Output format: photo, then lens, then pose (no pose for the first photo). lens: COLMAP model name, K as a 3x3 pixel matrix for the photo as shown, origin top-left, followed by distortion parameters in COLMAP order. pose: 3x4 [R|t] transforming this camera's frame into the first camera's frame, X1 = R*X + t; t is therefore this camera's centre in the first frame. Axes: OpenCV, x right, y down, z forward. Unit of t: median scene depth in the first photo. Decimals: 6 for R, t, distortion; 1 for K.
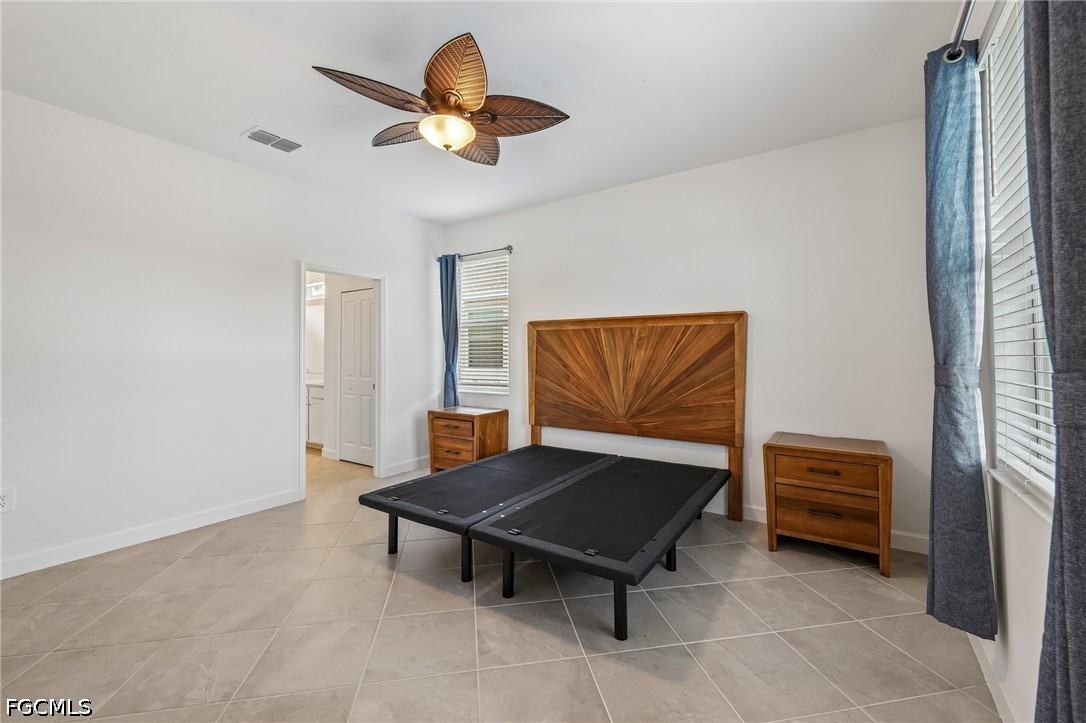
lens RADIAL K [[443.7, 0, 540.3], [0, 443.7, 354.6], [0, 0, 1]] dist [-0.000091, -0.000633]
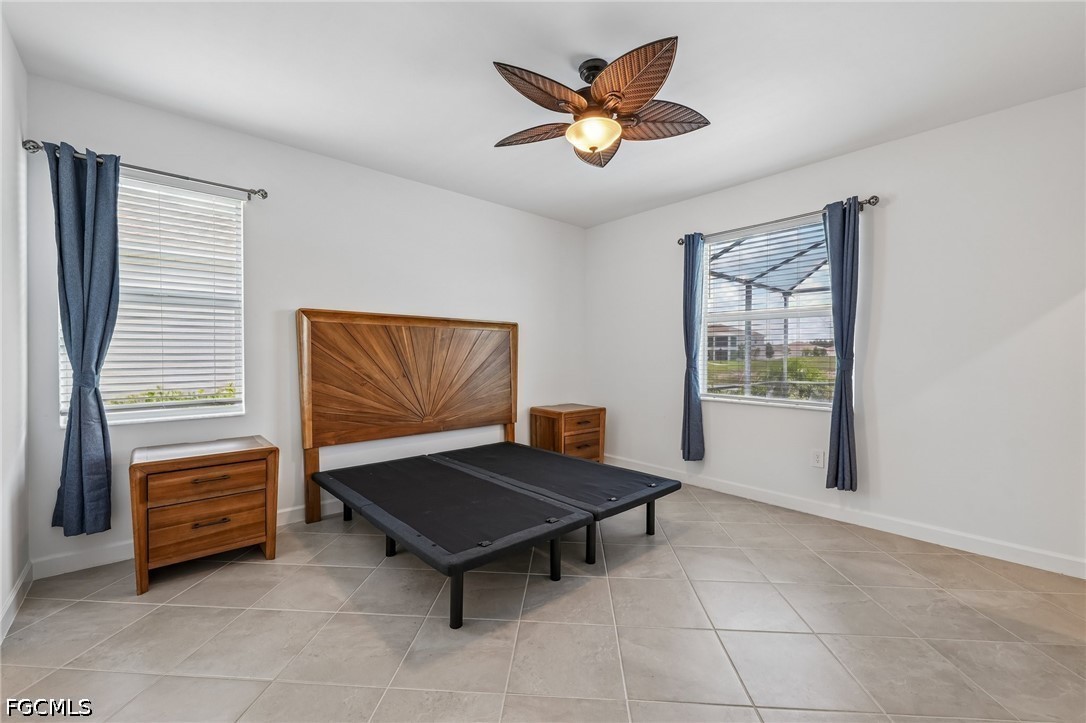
lens RADIAL K [[443.7, 0, 538.3], [0, 443.7, 364.7], [0, 0, 1]] dist [-0.000091, -0.000633]
pose [[0.247878, -0.018726, 0.968610, -0.680064], [-0.003524, 0.999789, 0.020231, 0.002199], [-0.968785, -0.008428, 0.247760, 0.474147]]
